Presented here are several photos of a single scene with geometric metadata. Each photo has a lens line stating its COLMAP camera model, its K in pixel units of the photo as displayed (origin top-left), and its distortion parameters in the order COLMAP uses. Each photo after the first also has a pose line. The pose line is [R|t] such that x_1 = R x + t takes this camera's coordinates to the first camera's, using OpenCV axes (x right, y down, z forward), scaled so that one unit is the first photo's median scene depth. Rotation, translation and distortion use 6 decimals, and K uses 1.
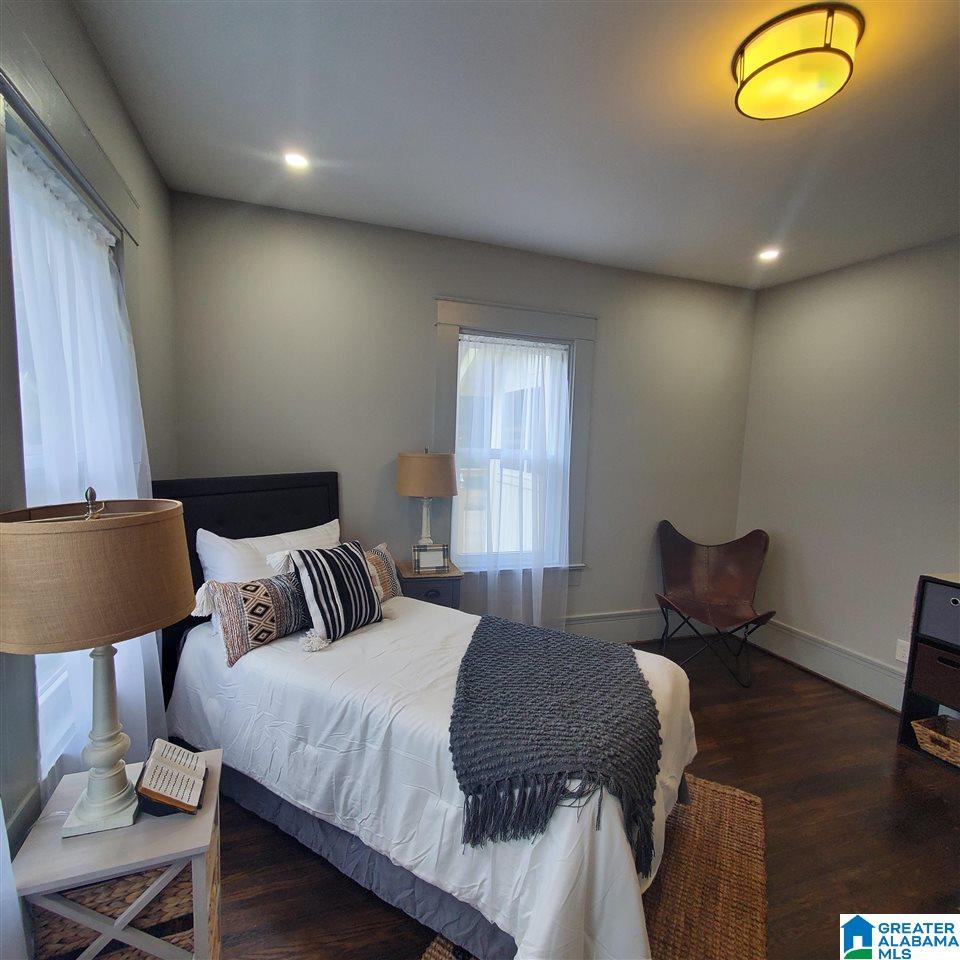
lens RADIAL K [[510.2, 0, 480.1], [0, 510.2, 482.3], [0, 0, 1]] dist [0.004021, -0.000972]
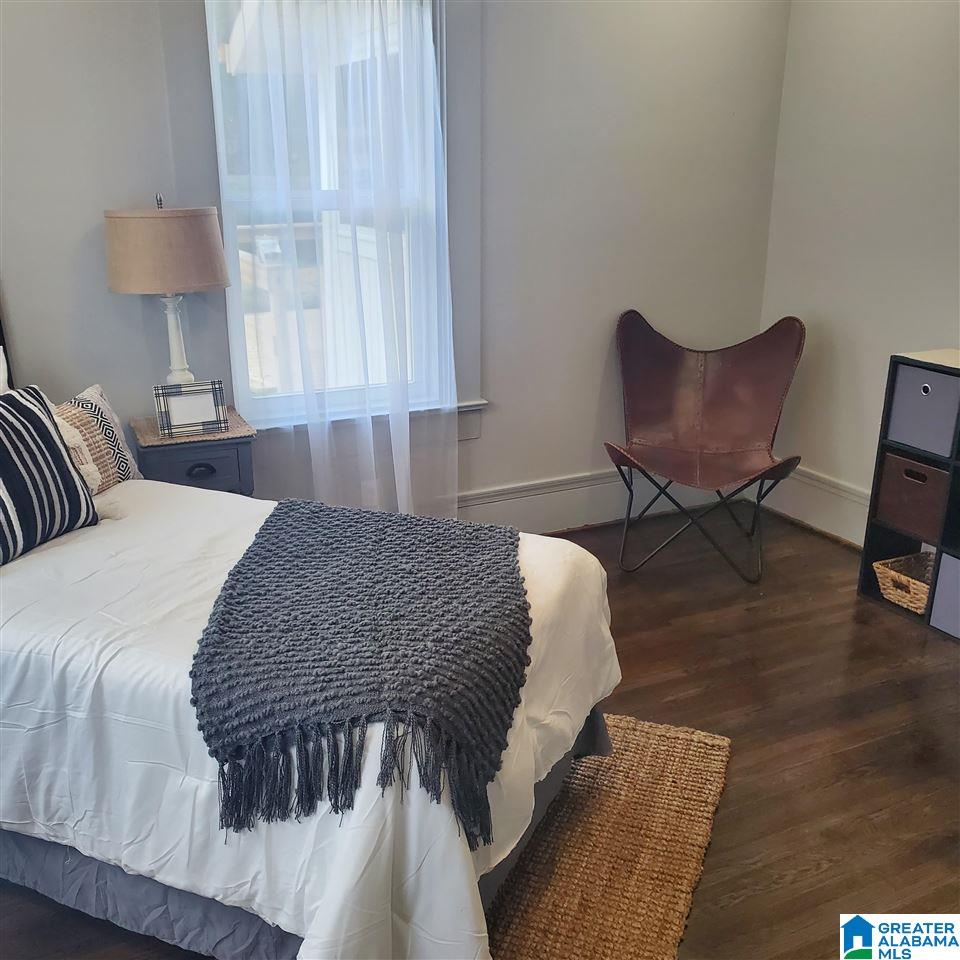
lens RADIAL K [[1020.5, 0, 479.0], [0, 1020.5, 482.1], [0, 0, 1]] dist [0.010260, 0.000000]
pose [[0.992851, -0.075712, 0.092277, 0.151222], [0.052837, 0.971990, 0.229006, -0.011079], [-0.107031, -0.222493, 0.969041, -0.157503]]
